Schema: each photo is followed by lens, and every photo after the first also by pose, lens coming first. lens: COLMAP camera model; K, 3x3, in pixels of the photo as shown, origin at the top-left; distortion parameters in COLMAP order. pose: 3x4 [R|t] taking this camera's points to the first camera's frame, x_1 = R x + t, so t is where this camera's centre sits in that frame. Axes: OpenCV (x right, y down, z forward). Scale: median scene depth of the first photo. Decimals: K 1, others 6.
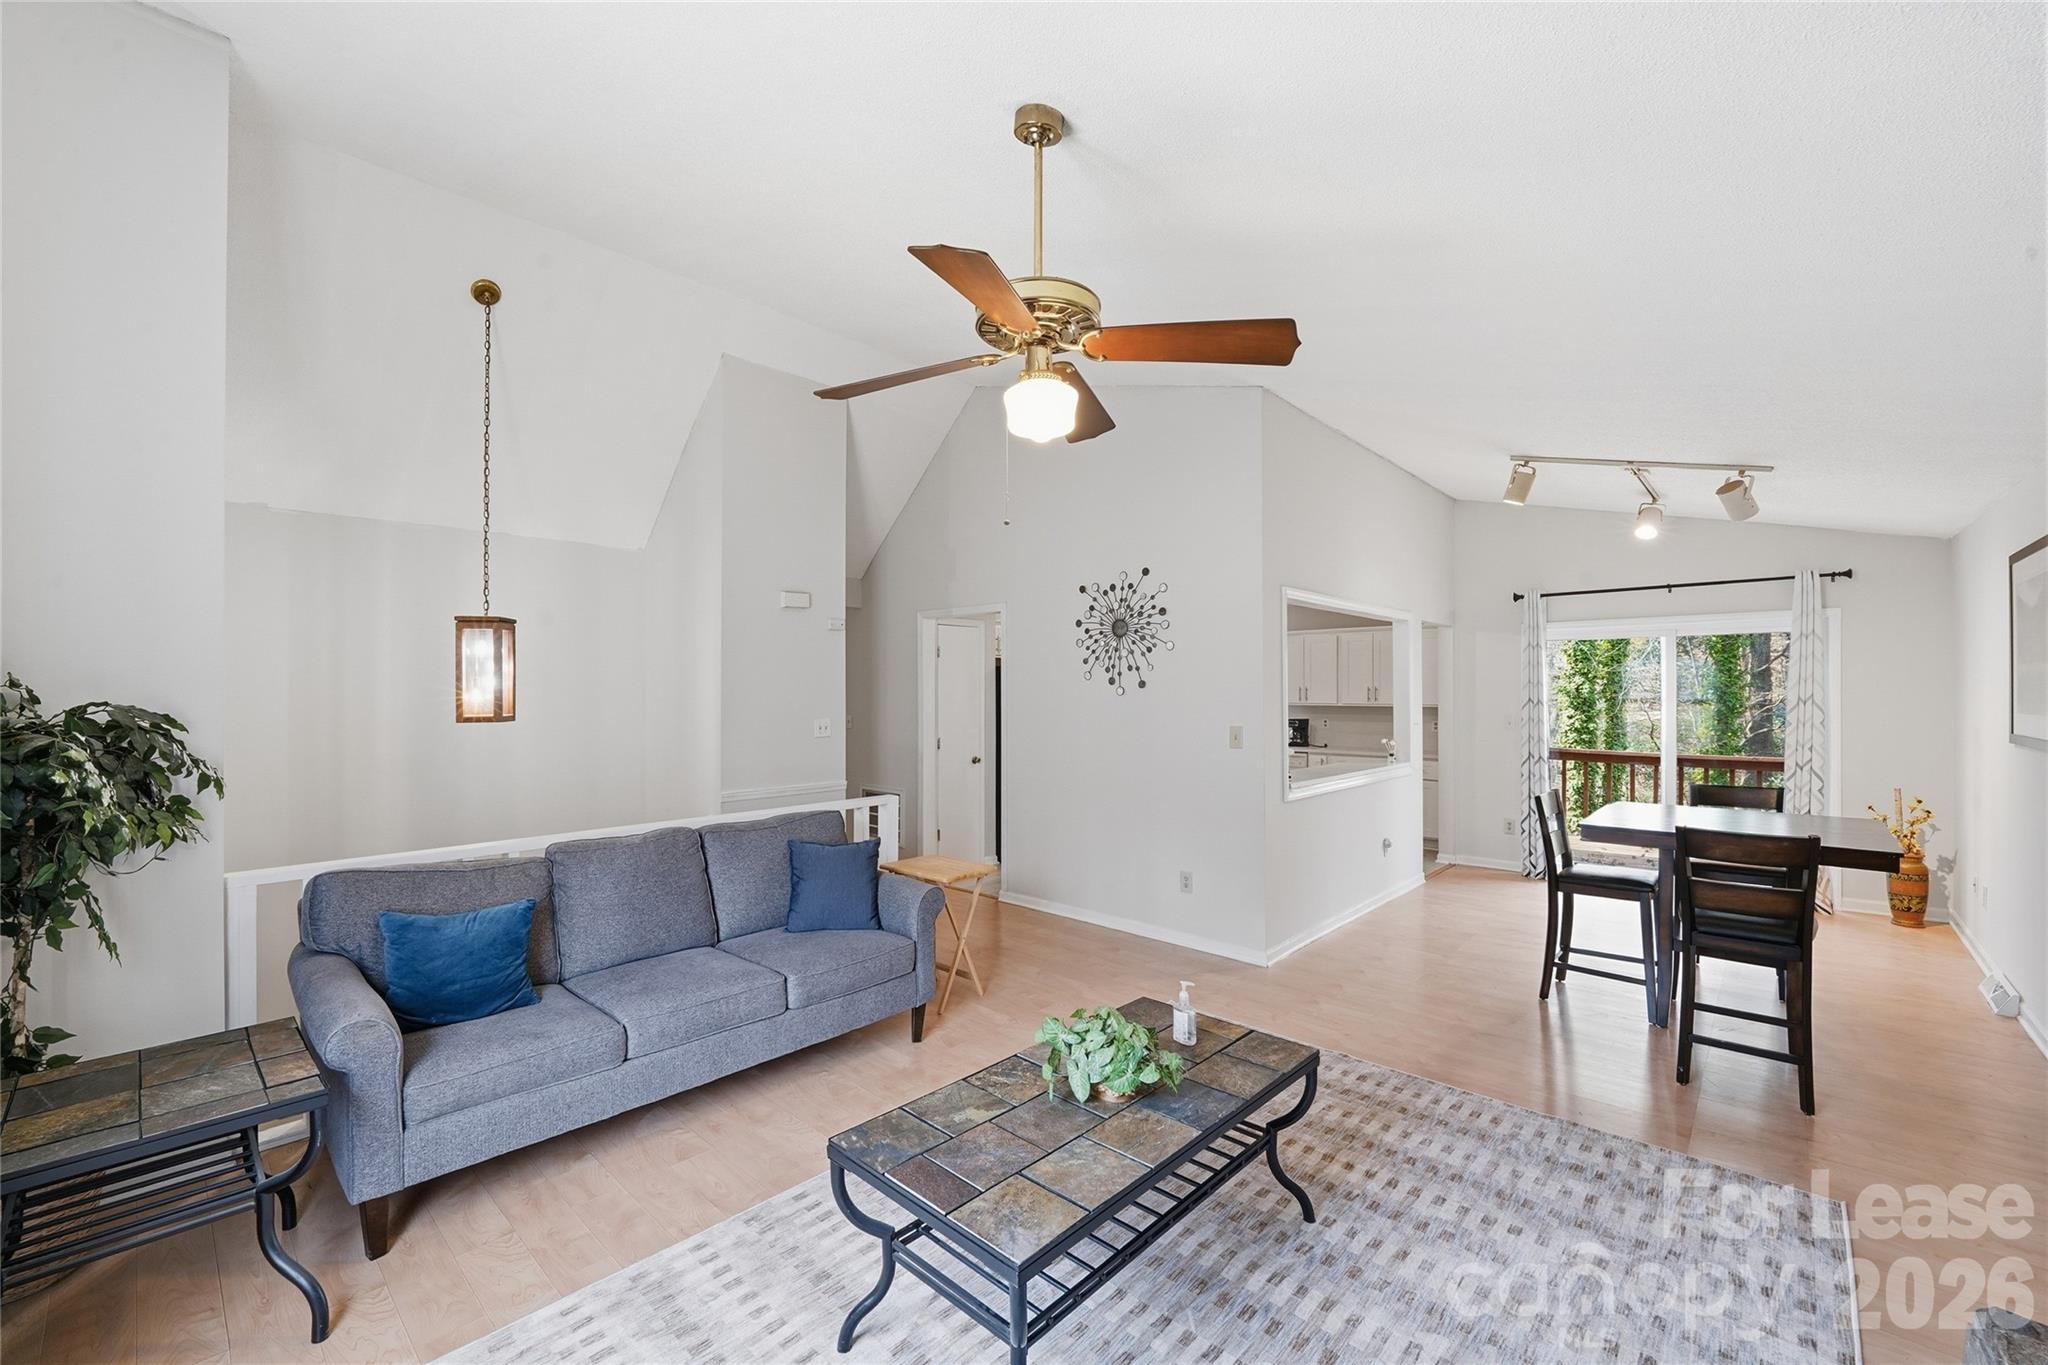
lens RADIAL K [[818.3, 0, 1023.4], [0, 818.3, 688.0], [0, 0, 1]] dist [-0.012132, 0.000215]
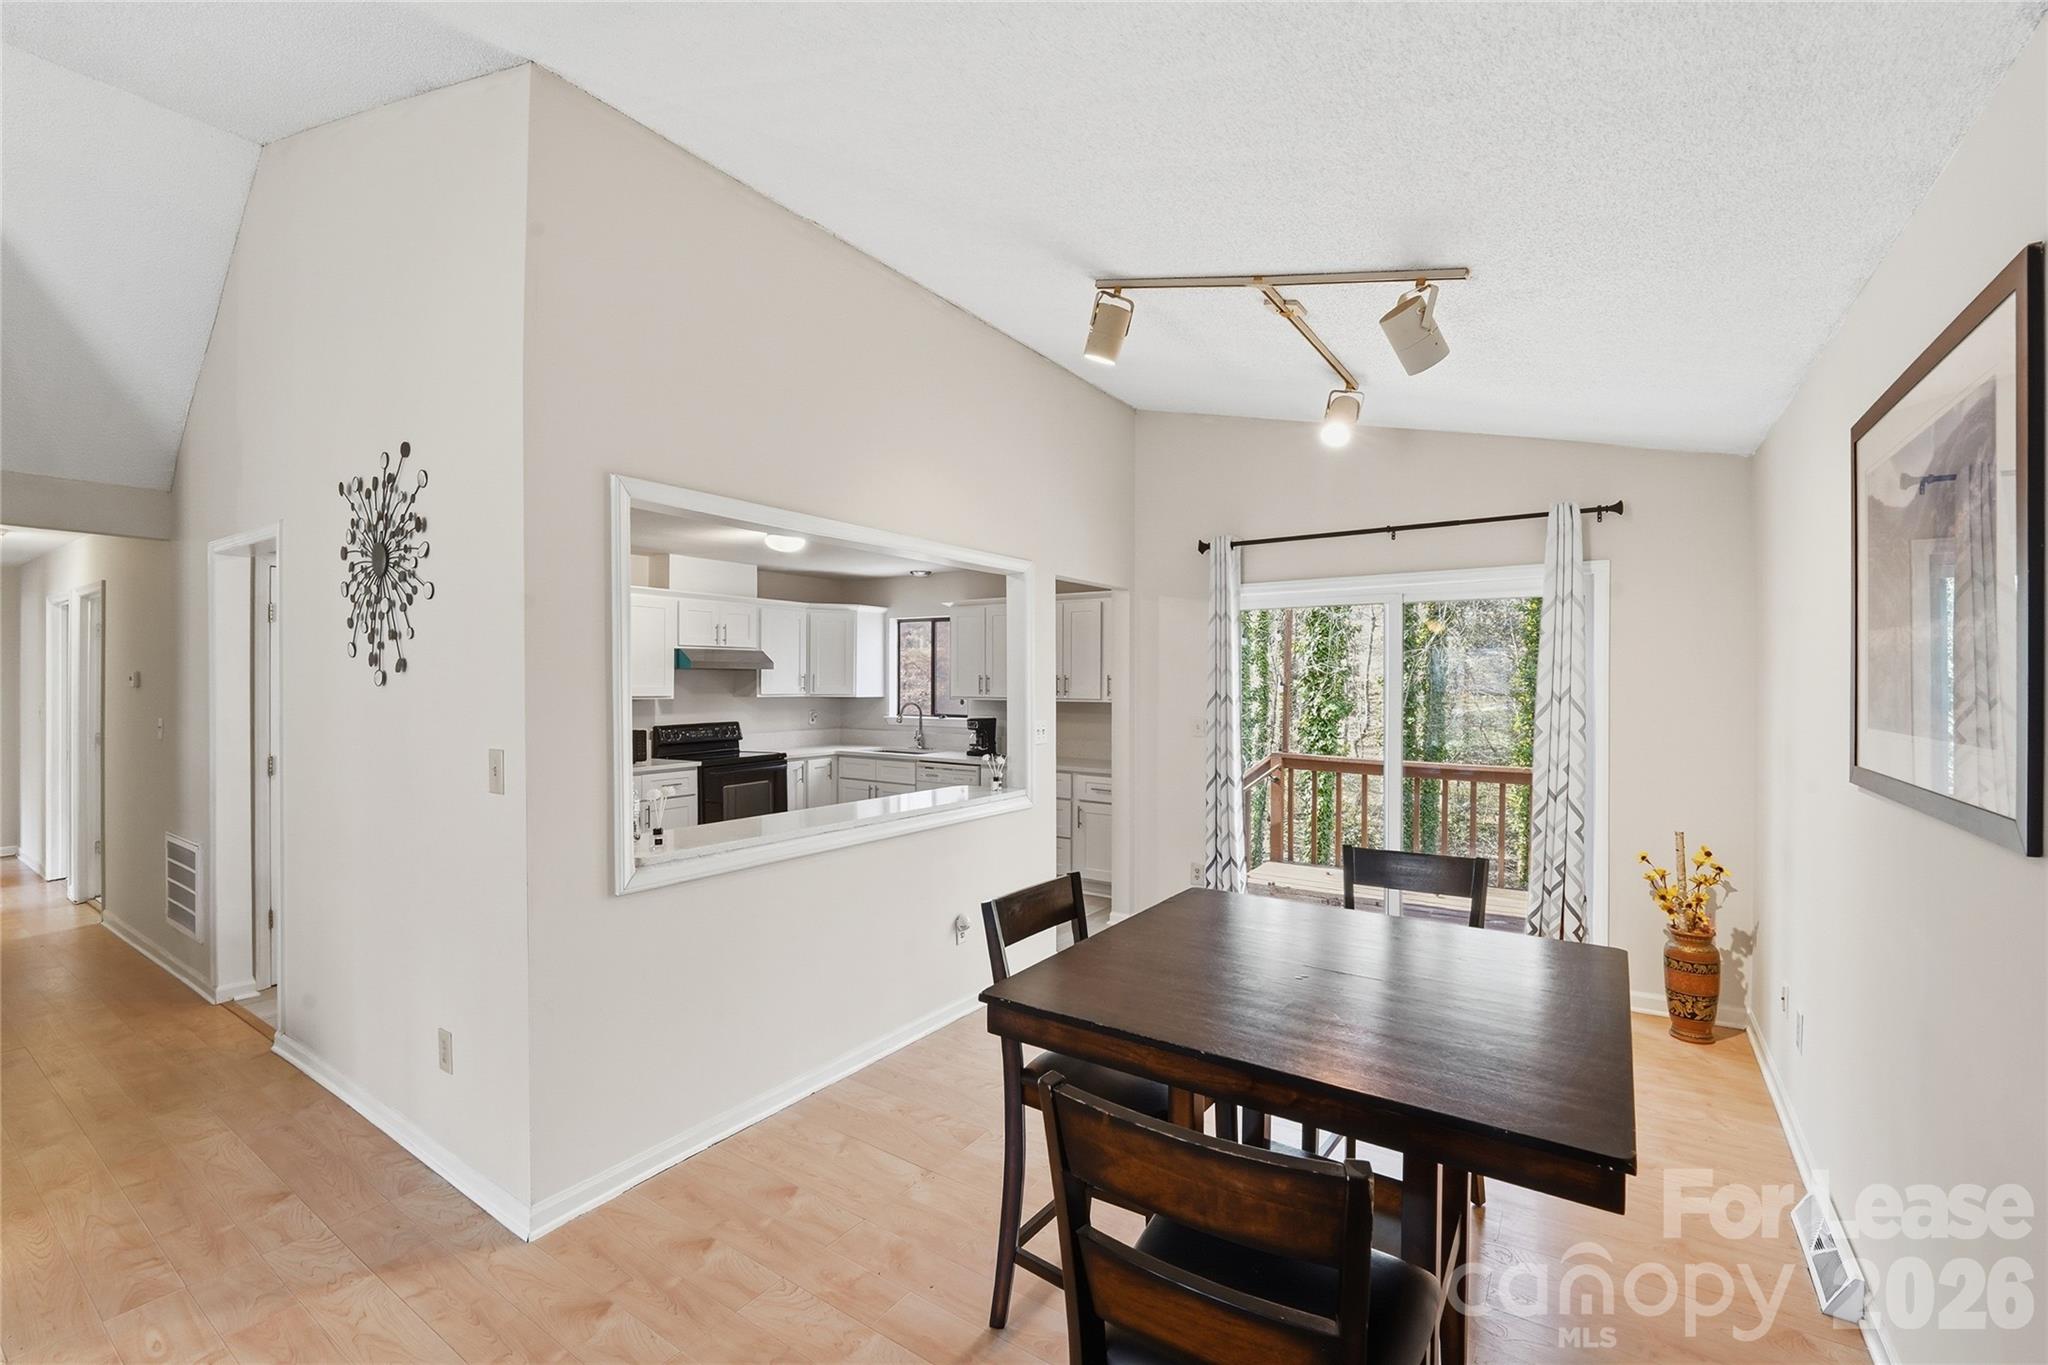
lens RADIAL K [[846.8, 0, 1029.9], [0, 846.8, 680.7], [0, 0, 1]] dist [0.001481, -0.008748]
pose [[0.988556, 0.003951, 0.150805, 0.451275], [-0.004457, 0.999986, 0.003021, 0.001814], [-0.150791, -0.003659, 0.988559, 0.395528]]
